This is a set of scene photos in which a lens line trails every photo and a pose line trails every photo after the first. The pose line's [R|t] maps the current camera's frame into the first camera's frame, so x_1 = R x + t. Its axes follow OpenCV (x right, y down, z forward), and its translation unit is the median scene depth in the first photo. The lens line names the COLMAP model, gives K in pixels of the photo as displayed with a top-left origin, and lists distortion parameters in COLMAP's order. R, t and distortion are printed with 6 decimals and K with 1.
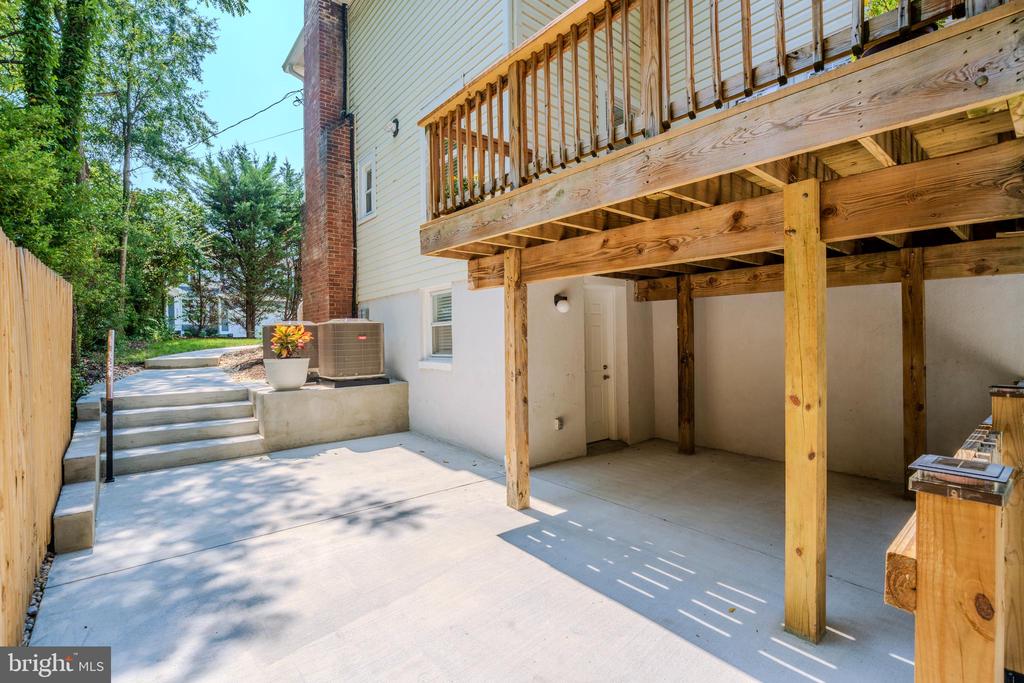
lens RADIAL K [[479.1, 0, 515.5], [0, 479.1, 345.9], [0, 0, 1]] dist [-0.009006, -0.001315]
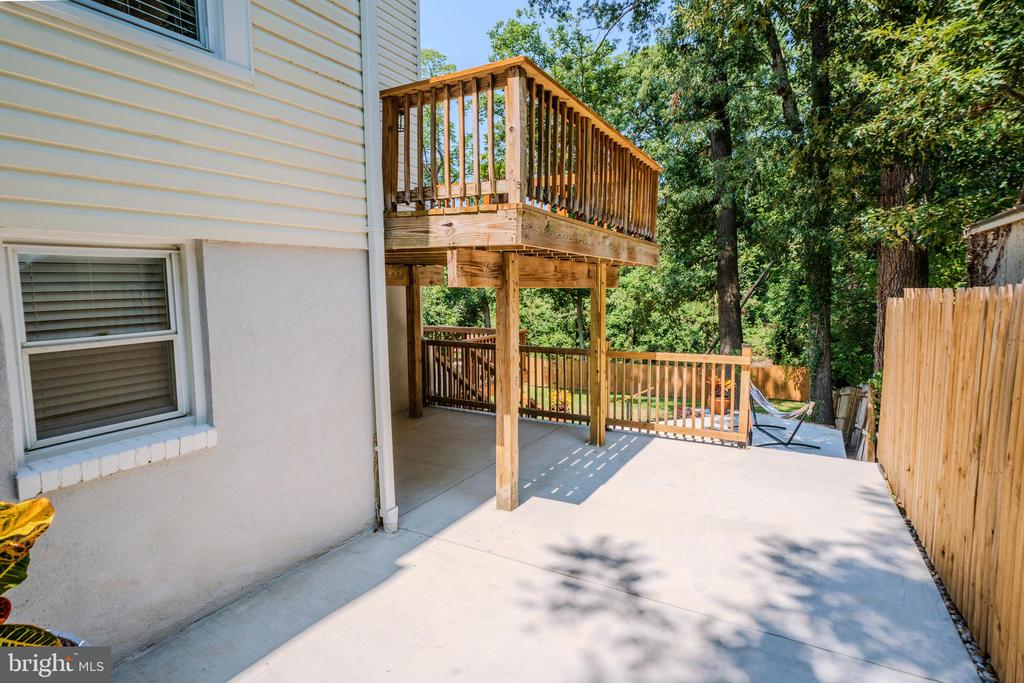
lens RADIAL K [[514.1, 0, 501.9], [0, 514.1, 336.9], [0, 0, 1]] dist [-0.004503, 0.000011]
pose [[-0.367071, -0.078535, 0.926872, -0.628468], [0.003965, 0.996288, 0.085987, -0.079235], [-0.930184, 0.035239, -0.365397, 0.904655]]
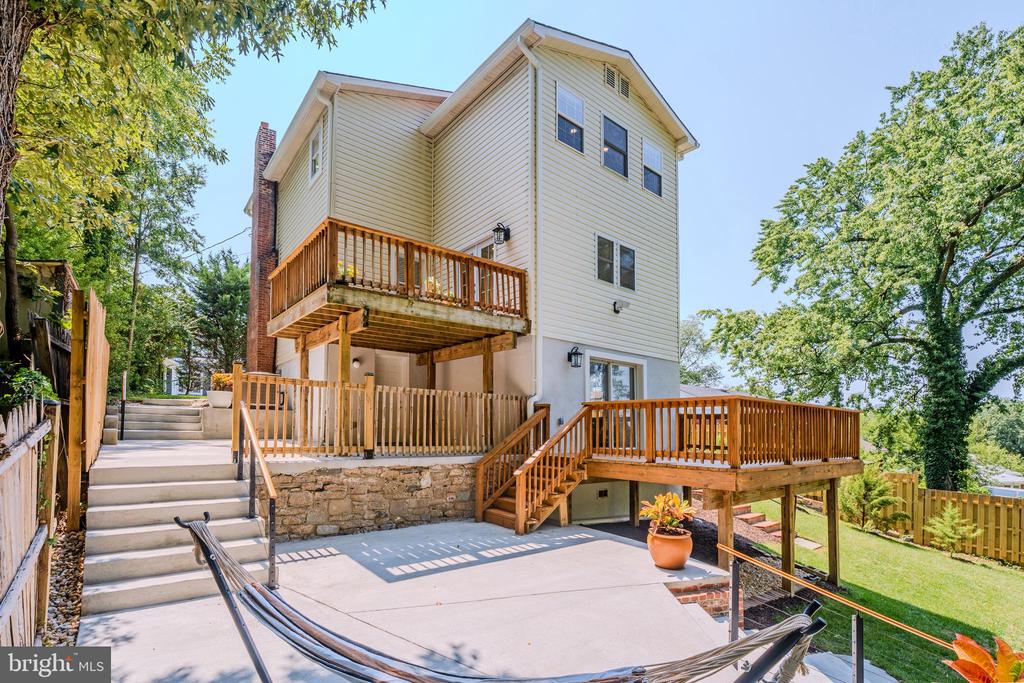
lens RADIAL K [[461.9, 0, 504.3], [0, 461.9, 416.5], [0, 0, 1]] dist [-0.009705, -0.000593]
pose [[0.999684, 0.025099, 0.001556, 0.618638], [-0.025048, 0.999316, -0.027202, 0.144820], [-0.002238, 0.027155, 0.999629, -0.769206]]
